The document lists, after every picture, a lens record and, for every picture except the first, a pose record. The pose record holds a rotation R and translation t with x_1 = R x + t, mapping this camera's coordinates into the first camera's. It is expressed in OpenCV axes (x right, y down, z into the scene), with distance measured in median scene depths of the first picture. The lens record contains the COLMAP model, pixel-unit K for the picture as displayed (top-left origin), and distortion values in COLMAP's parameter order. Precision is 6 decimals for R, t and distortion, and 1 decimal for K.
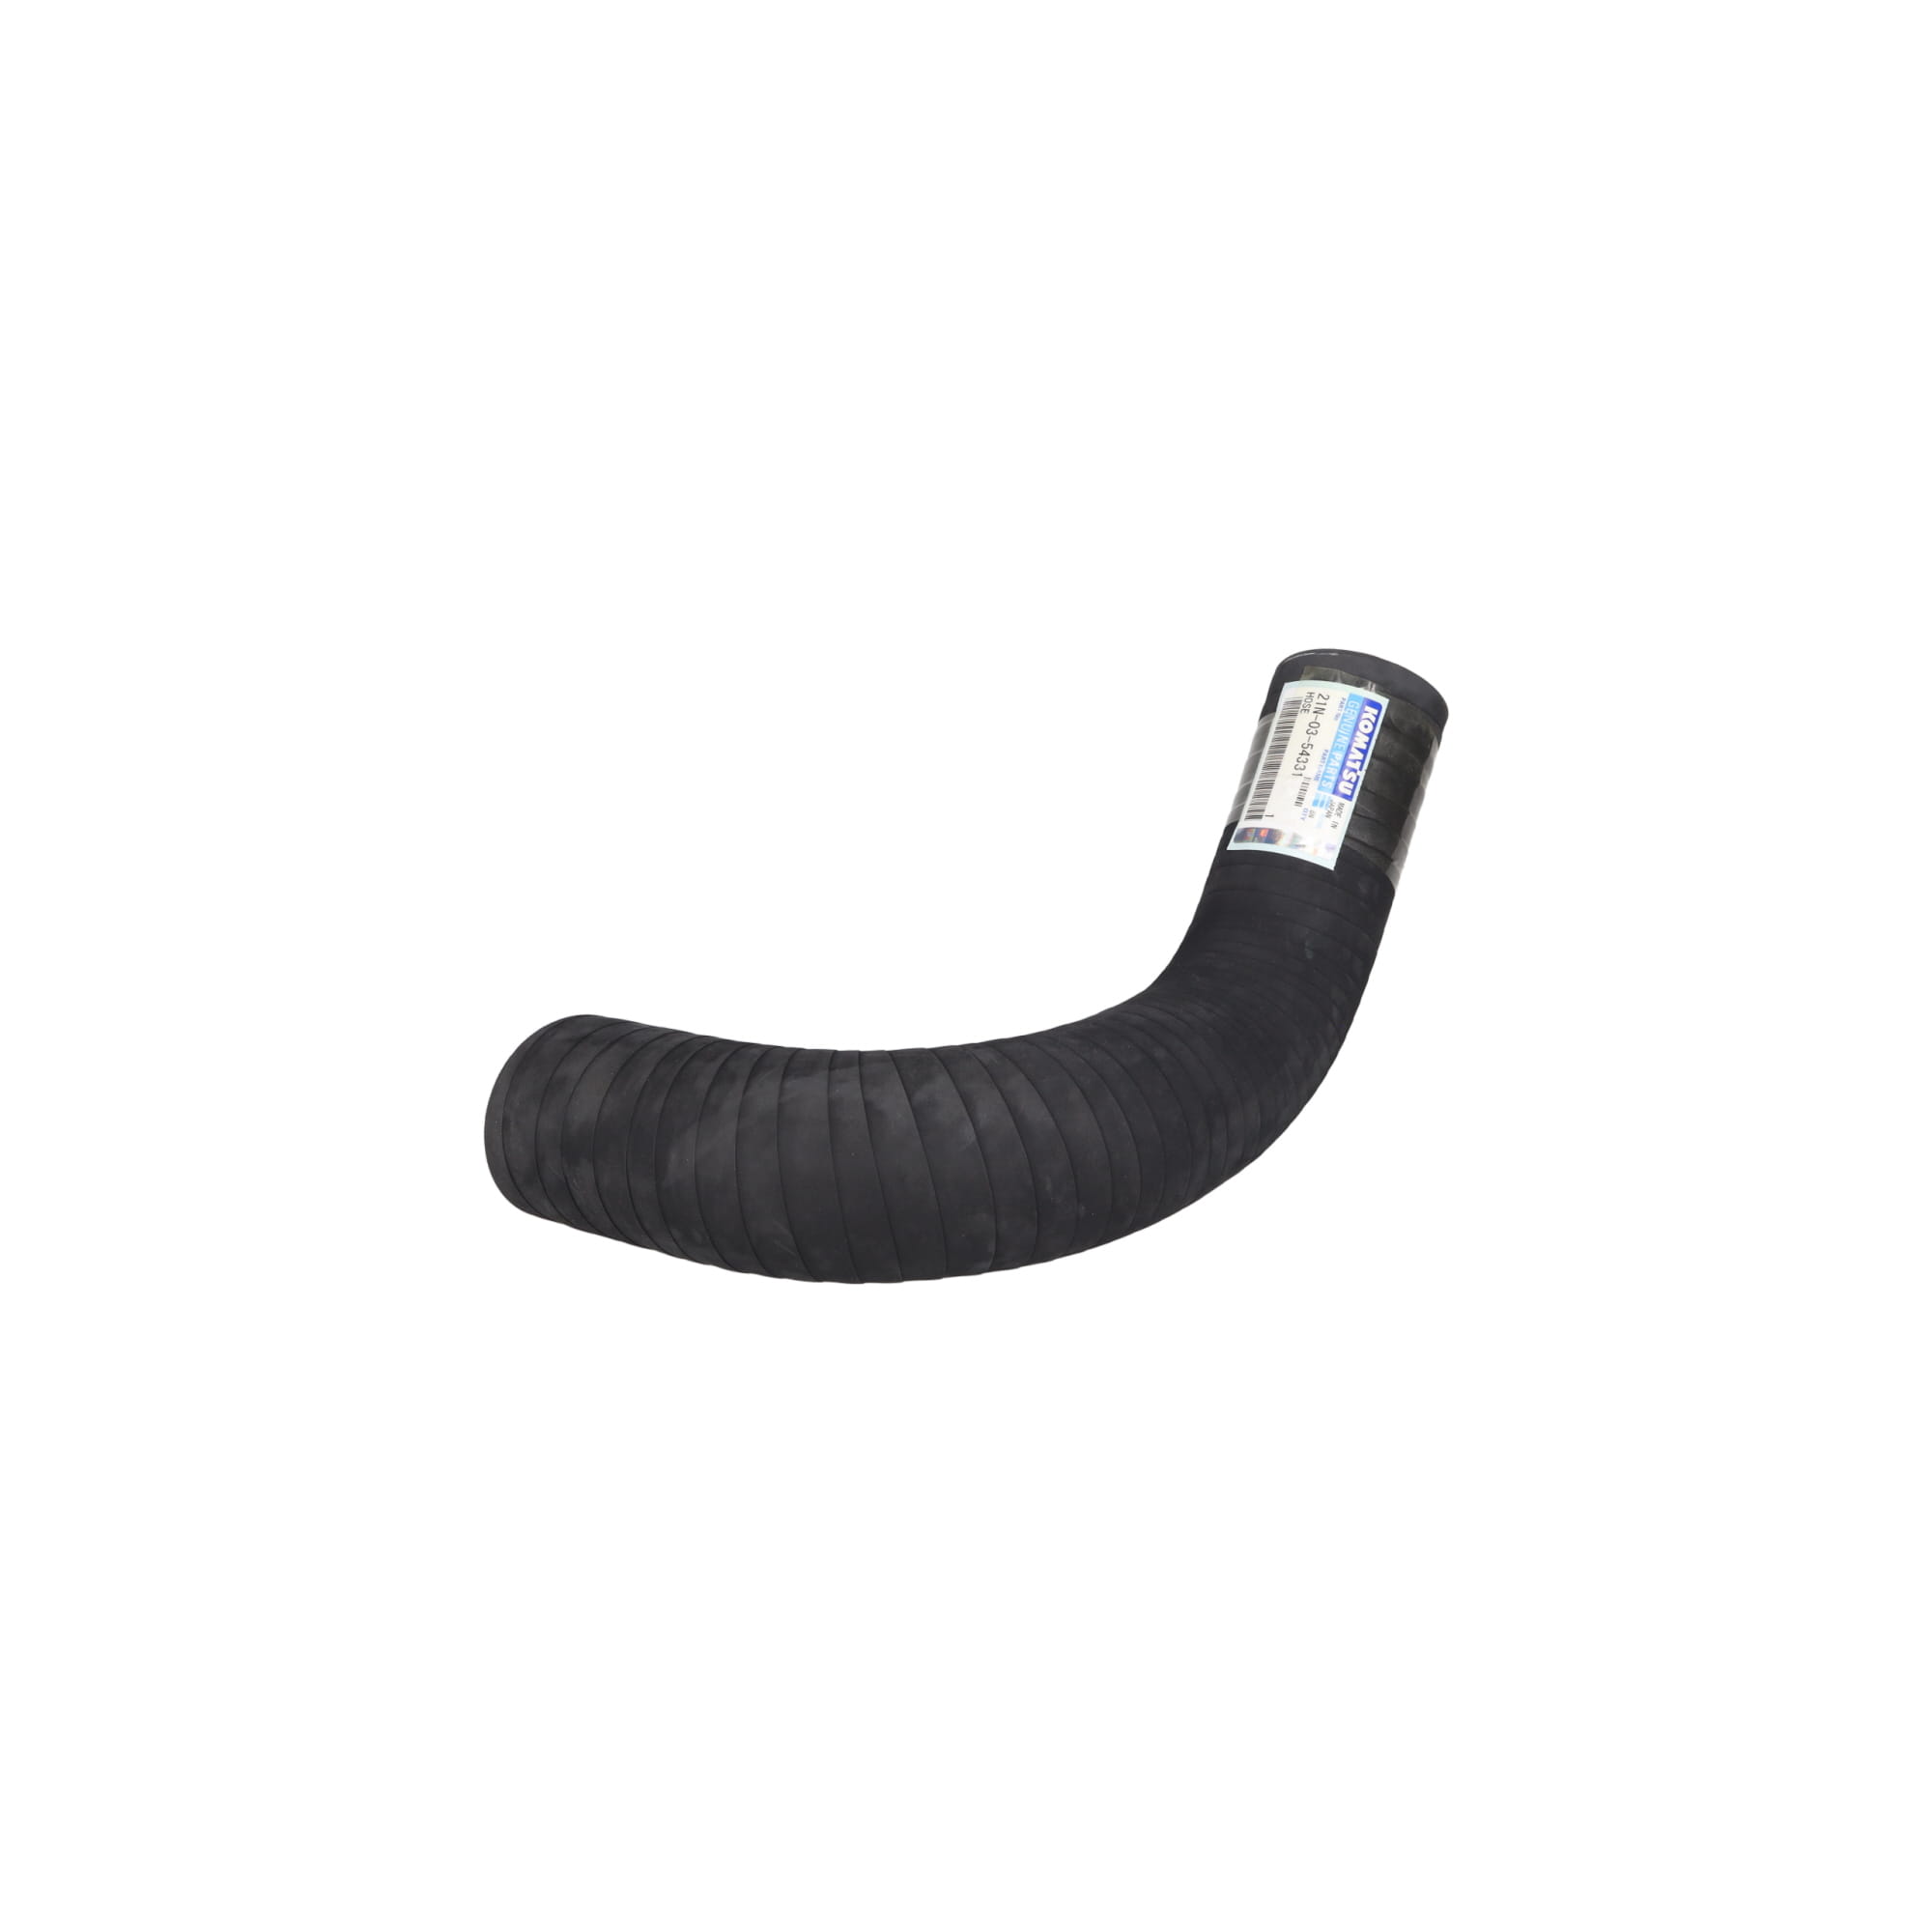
lens RADIAL K [[1491.4, 0, 1035.5], [0, 1491.4, 966.7], [0, 0, 1]] dist [0.002503, 0.000192]
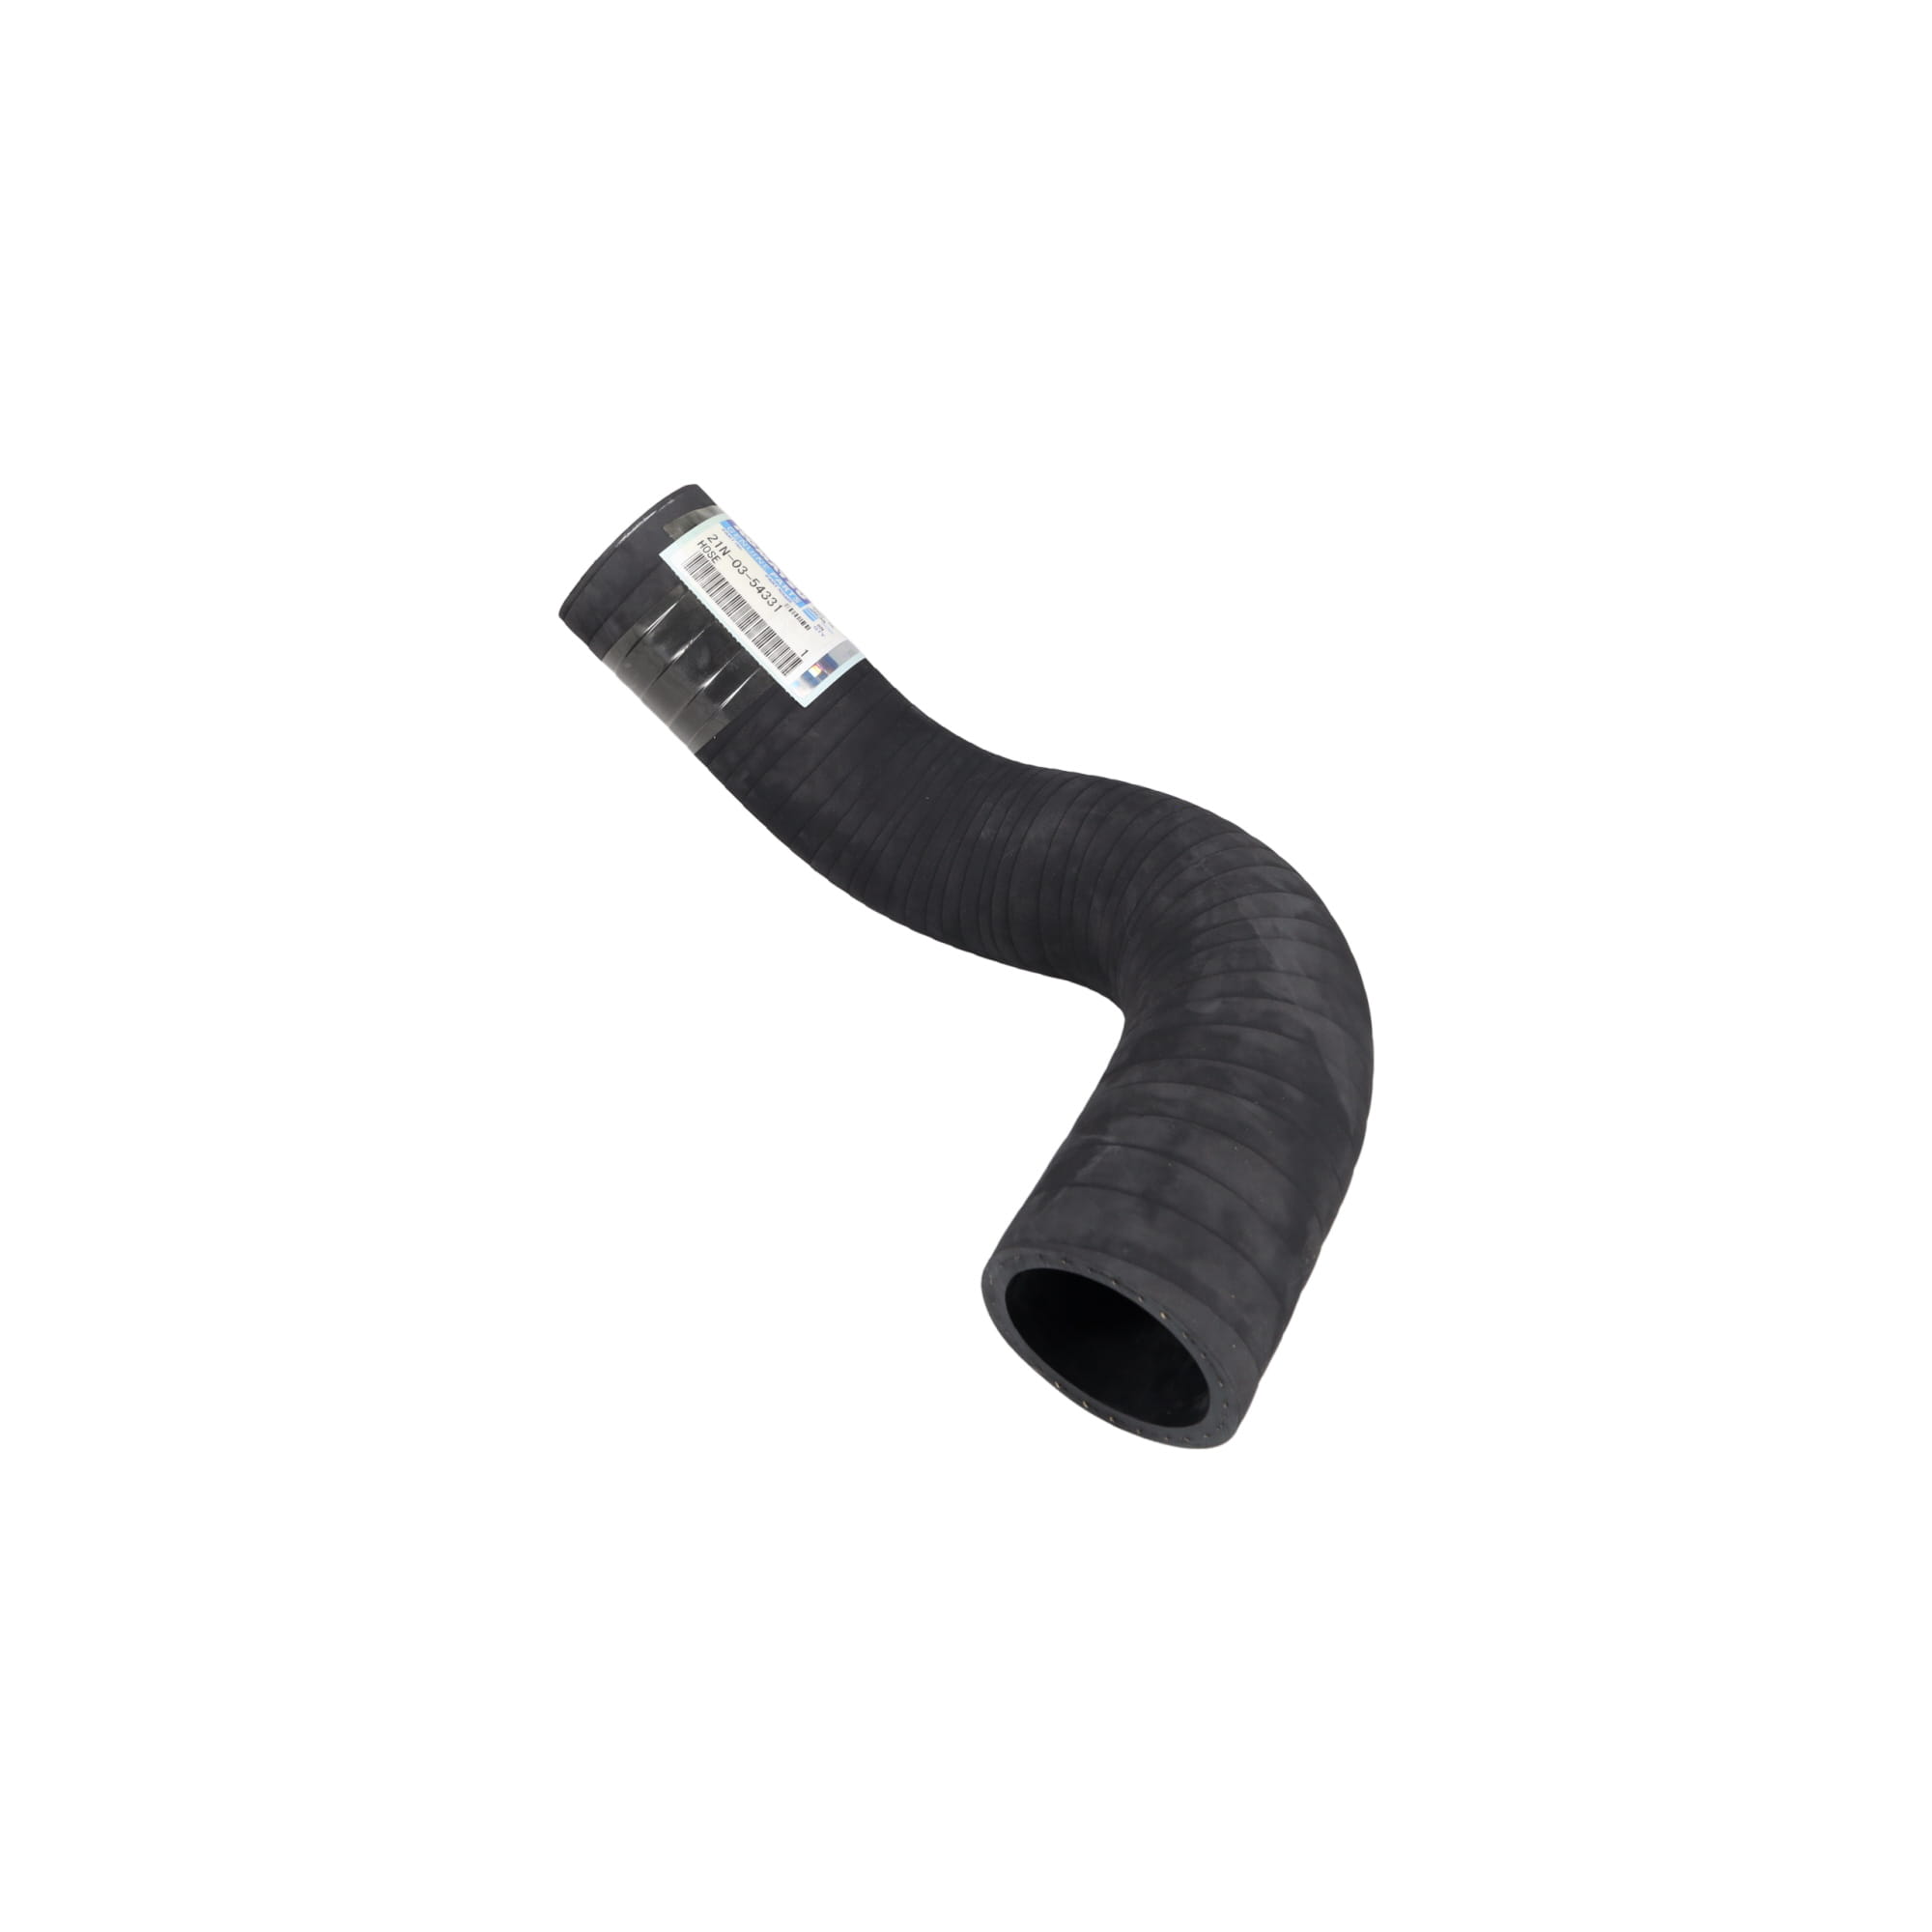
lens RADIAL K [[1646.8, 0, 881.8], [0, 1646.8, 894.1], [0, 0, 1]] dist [0.002439, 0.000301]
pose [[0.002225, -0.544197, 0.838955, -0.889129], [0.530845, 0.711632, 0.460199, -0.494531], [-0.847466, 0.444331, 0.290467, 0.797177]]
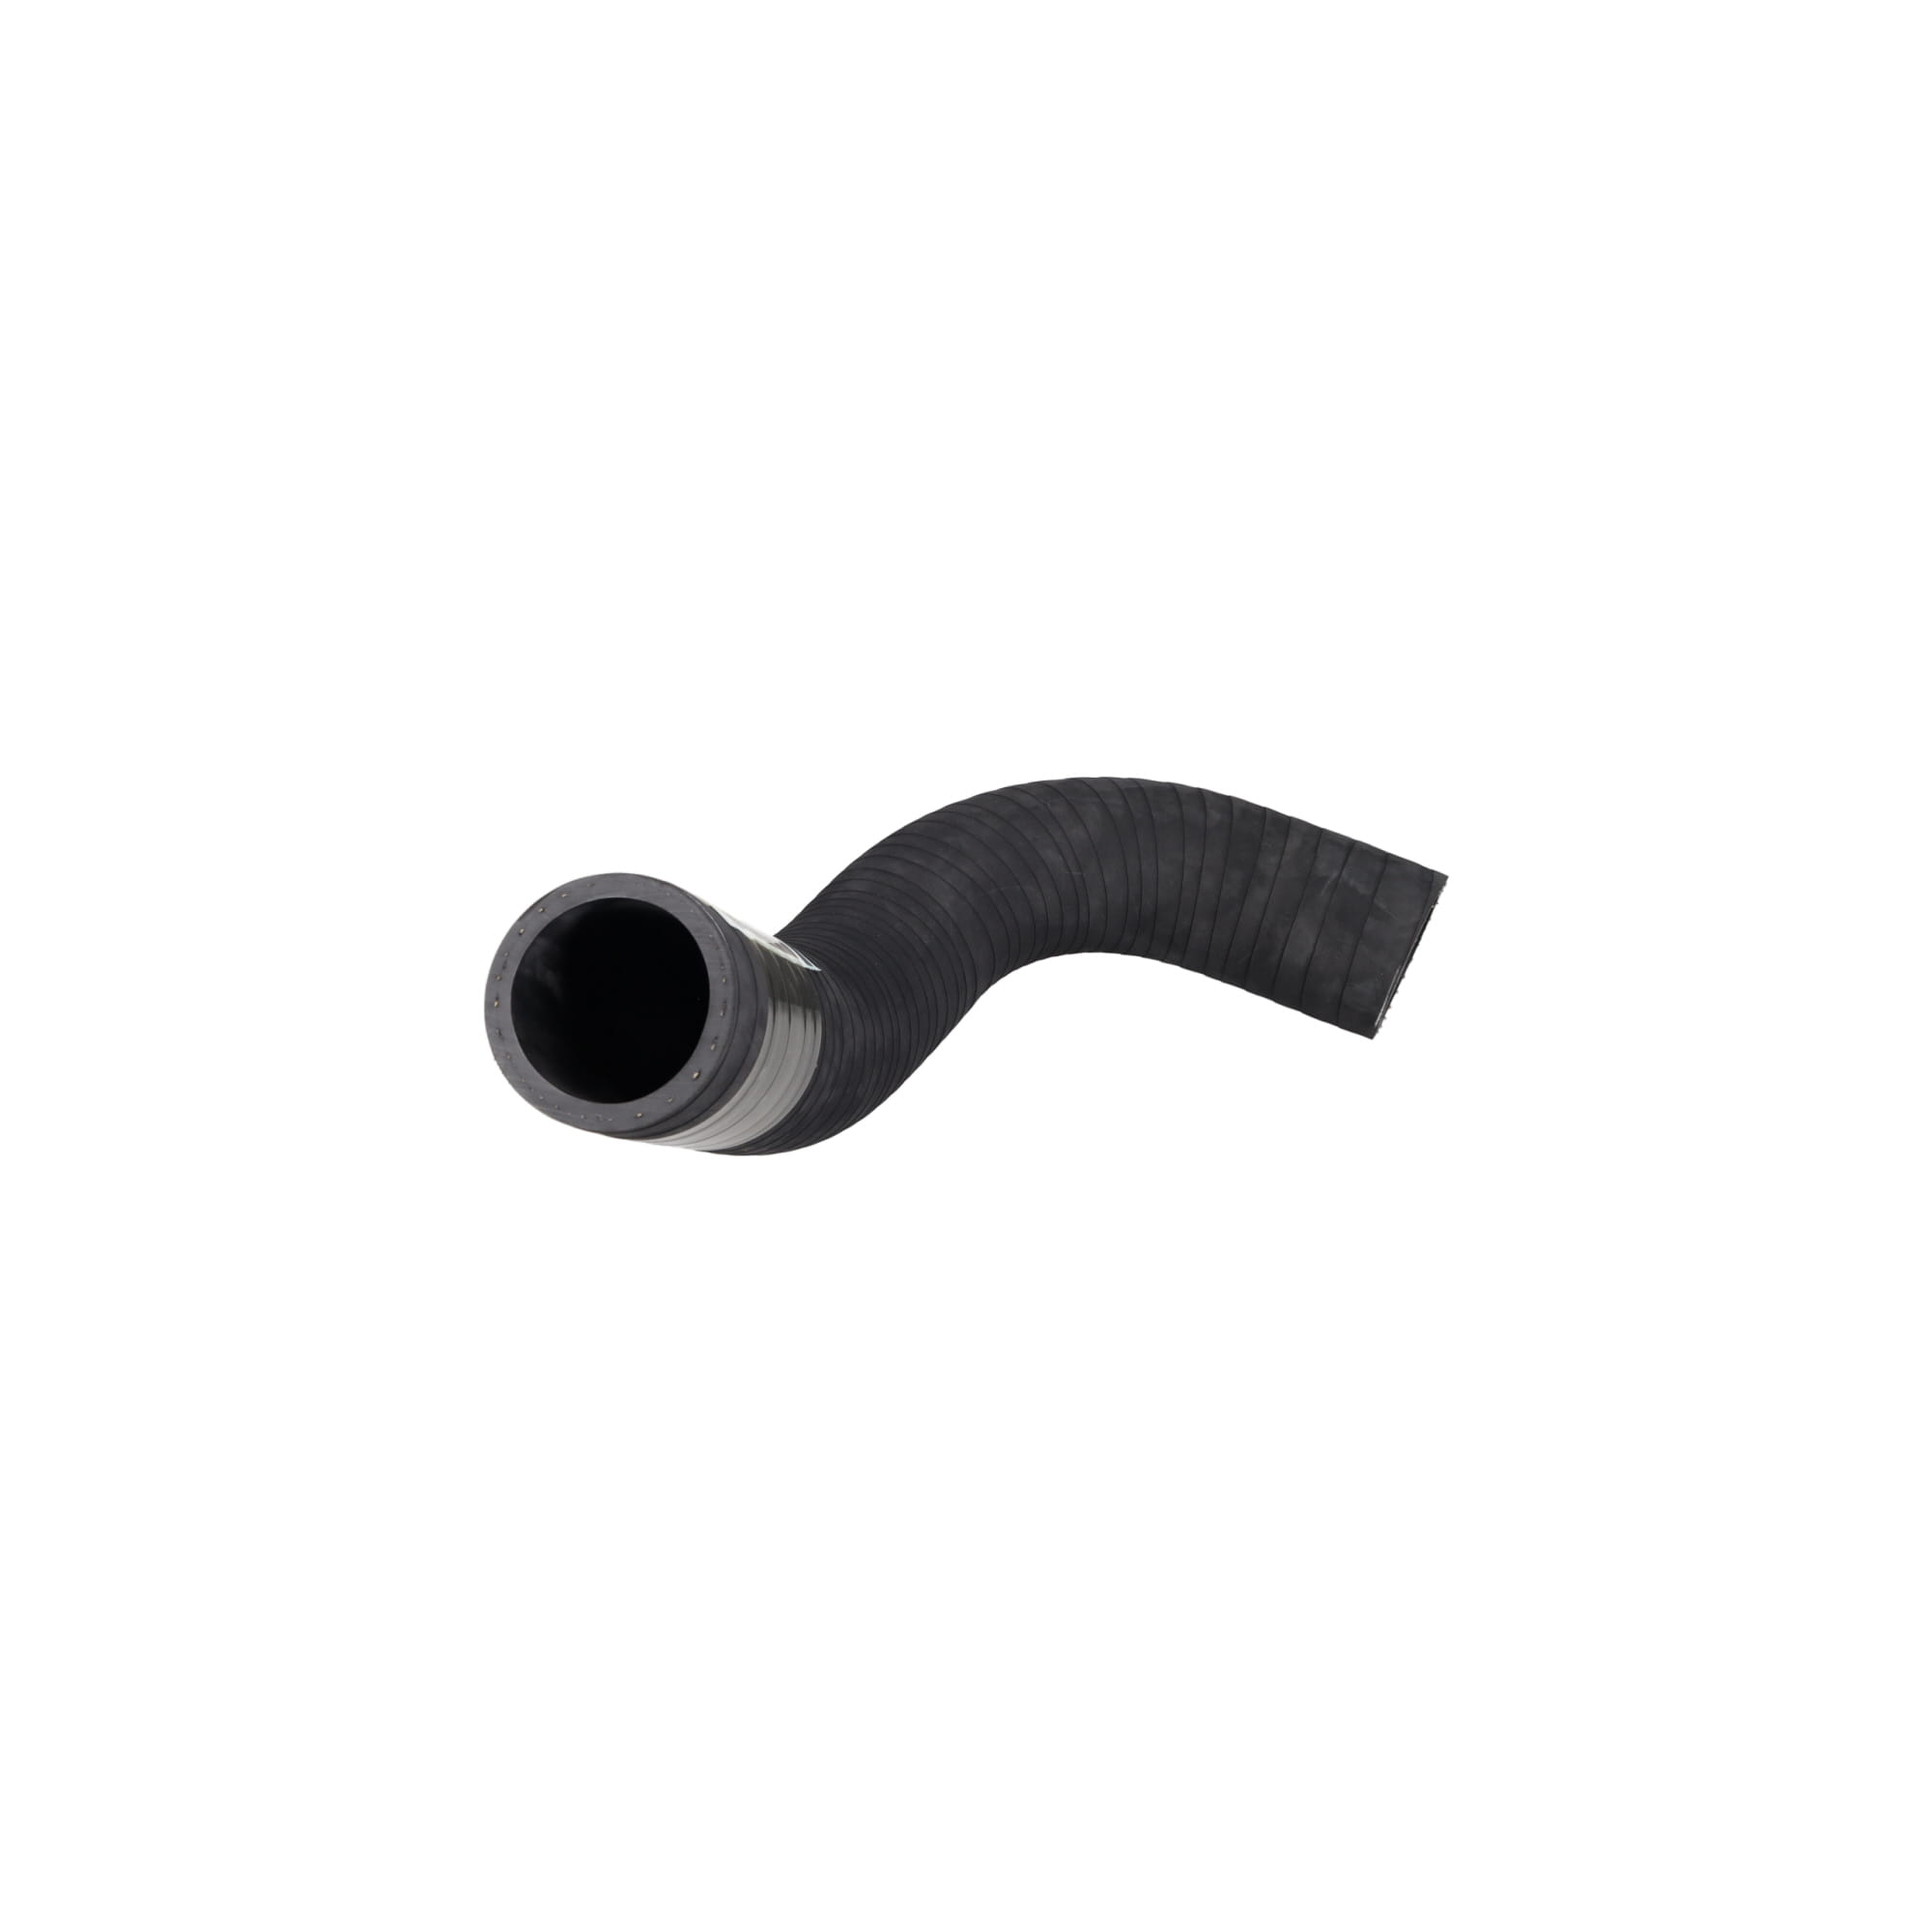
lens RADIAL K [[1626.9, 0, 969.2], [0, 1626.9, 911.5], [0, 0, 1]] dist [0.000846, 0.000588]
pose [[-0.991277, 0.054678, -0.119918, 0.172818], [-0.078936, 0.482328, 0.872427, -0.998054], [0.105542, 0.874283, -0.473804, 1.577492]]
